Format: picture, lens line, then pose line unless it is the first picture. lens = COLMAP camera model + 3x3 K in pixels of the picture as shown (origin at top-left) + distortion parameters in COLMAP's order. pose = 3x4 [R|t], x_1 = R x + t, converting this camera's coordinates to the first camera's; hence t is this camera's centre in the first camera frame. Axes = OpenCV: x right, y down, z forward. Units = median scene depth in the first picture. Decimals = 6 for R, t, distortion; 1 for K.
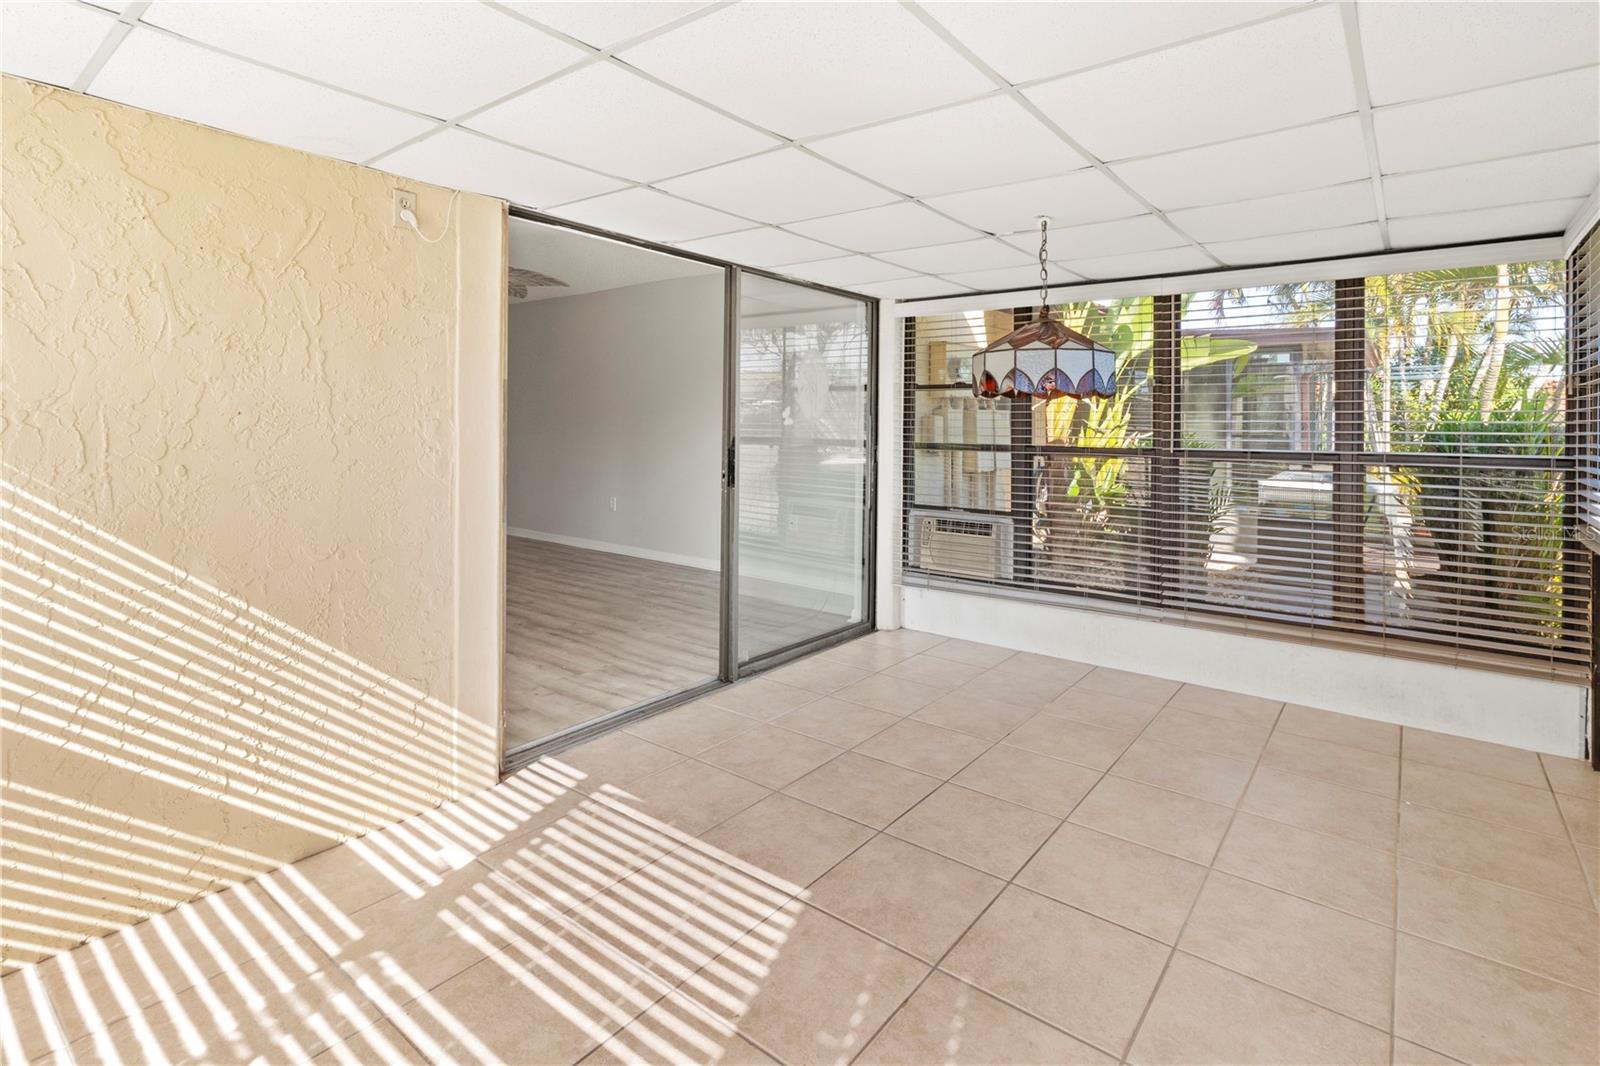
lens RADIAL K [[762.8, 0, 816.8], [0, 762.8, 442.8], [0, 0, 1]] dist [-0.000092, -0.000190]
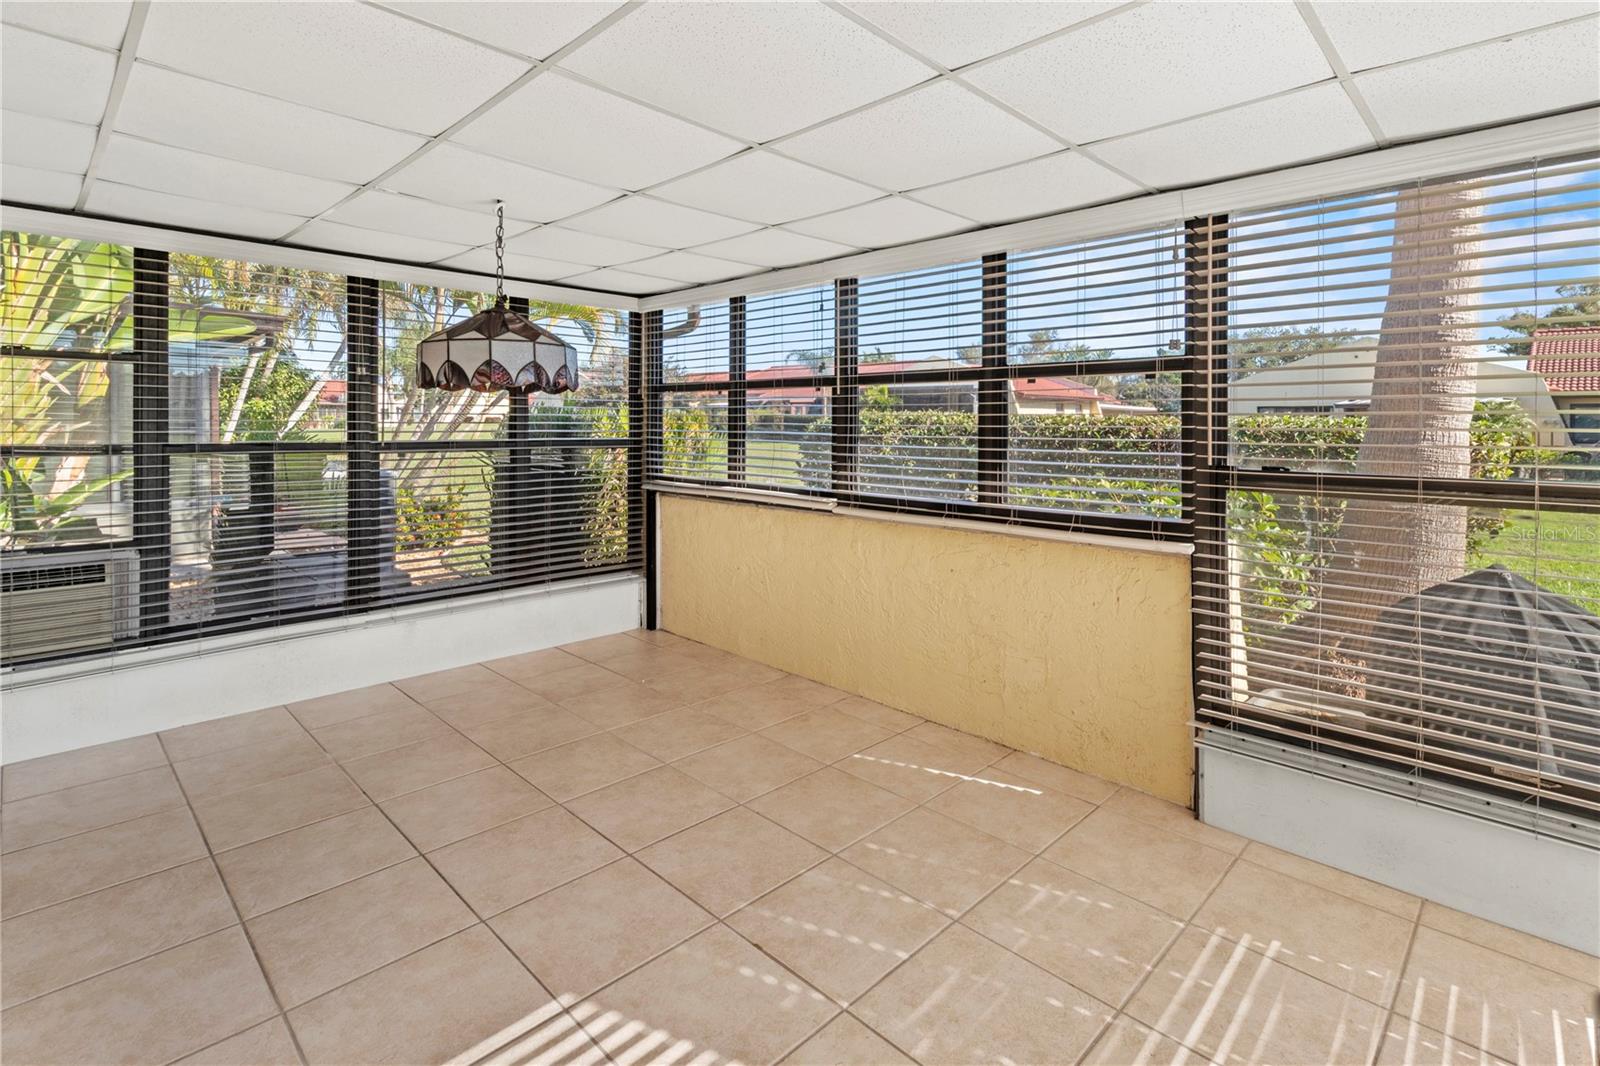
lens RADIAL K [[779.7, 0, 808.4], [0, 779.7, 439.9], [0, 0, 1]] dist [0.031065, 0.000124]
pose [[0.133996, -0.036897, 0.990295, -0.838773], [0.008989, 0.999311, 0.036017, -0.048561], [-0.990941, 0.004076, 0.134235, 0.636698]]
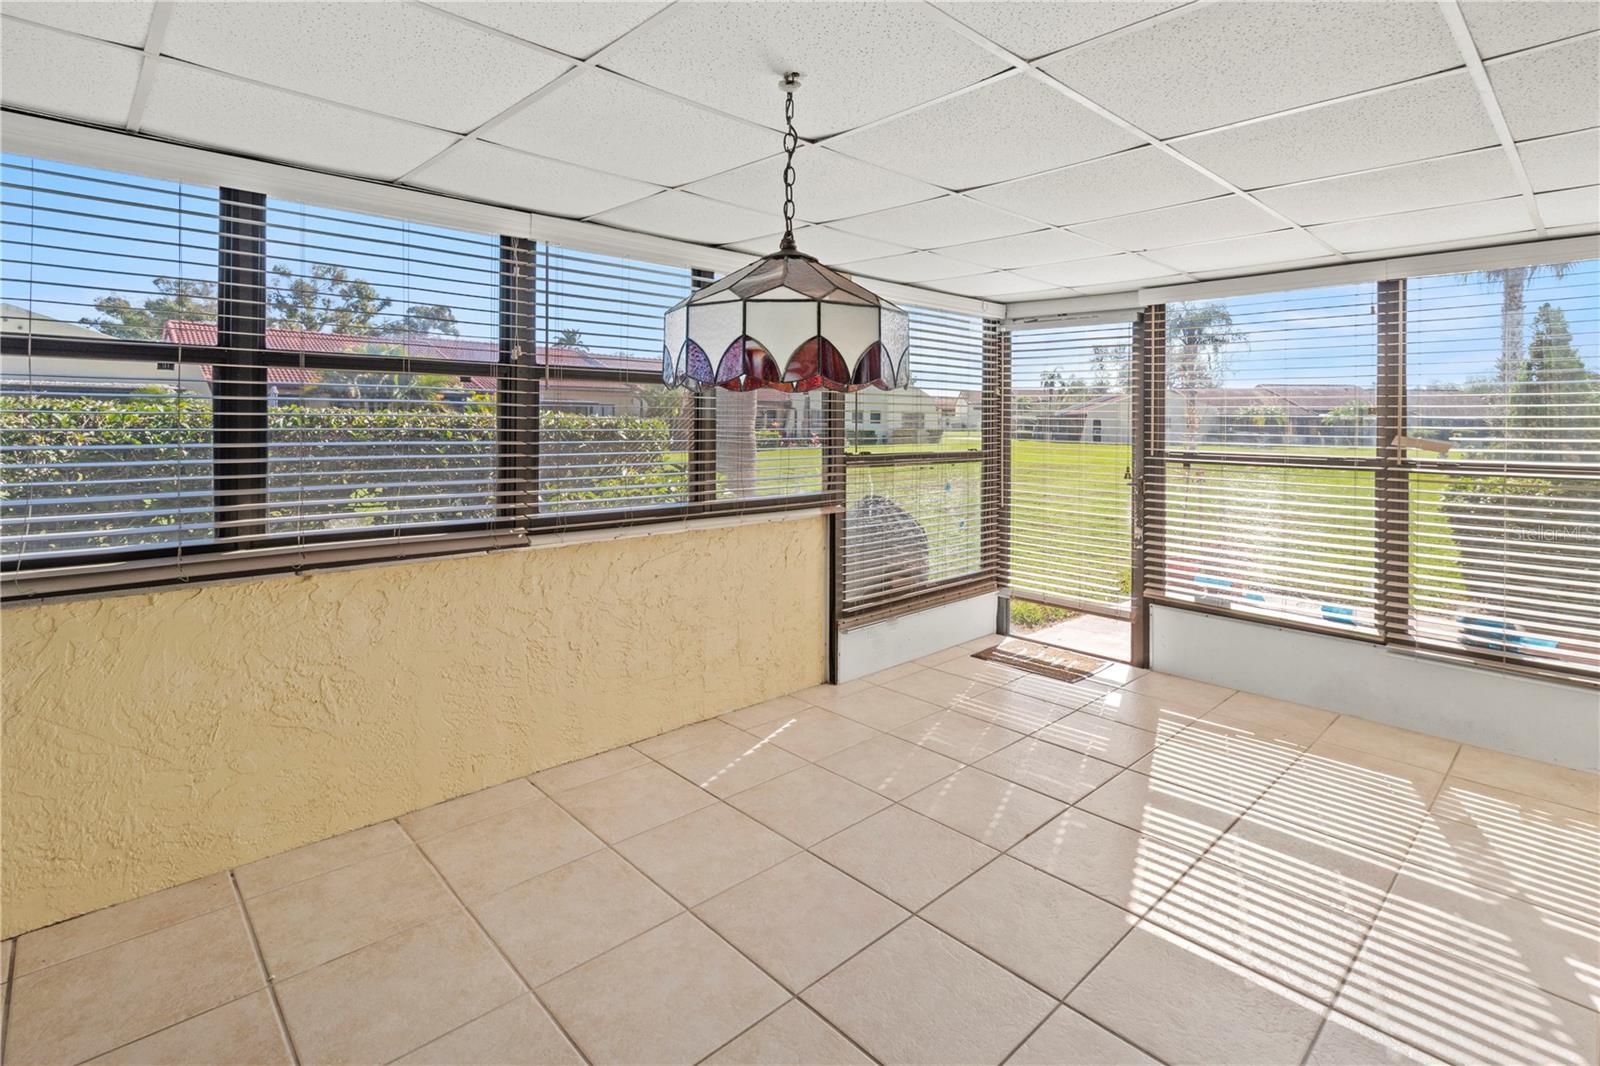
lens RADIAL K [[775.7, 0, 809.9], [0, 775.7, 429.2], [0, 0, 1]] dist [-0.000342, -0.001187]
pose [[-0.987312, -0.020126, 0.157512, 0.256767], [-0.017543, 0.999688, 0.017775, -0.051539], [-0.157821, 0.014787, -0.987357, 2.091945]]
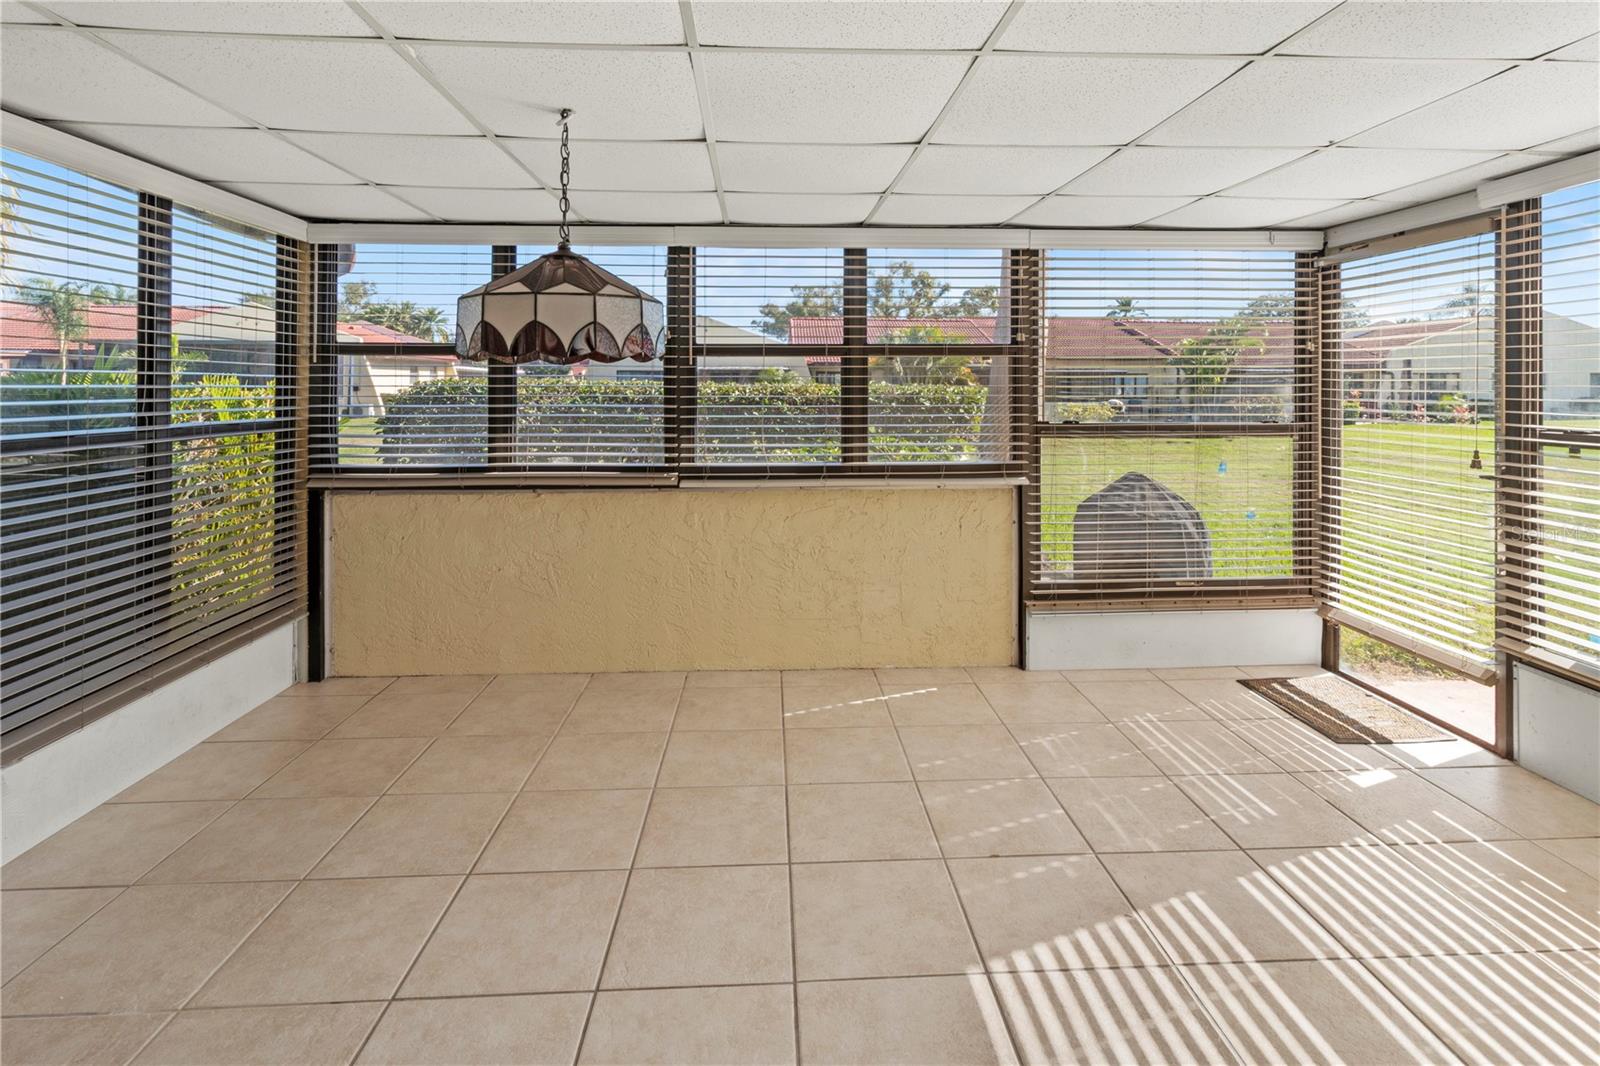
lens RADIAL K [[773.4, 0, 807.0], [0, 773.4, 393.4], [0, 0, 1]] dist [0.000225, -0.000173]
pose [[-0.645424, -0.013585, 0.763704, -0.548002], [-0.001733, 0.999865, 0.016321, -0.051888], [-0.763823, 0.009211, -0.645361, 1.718418]]
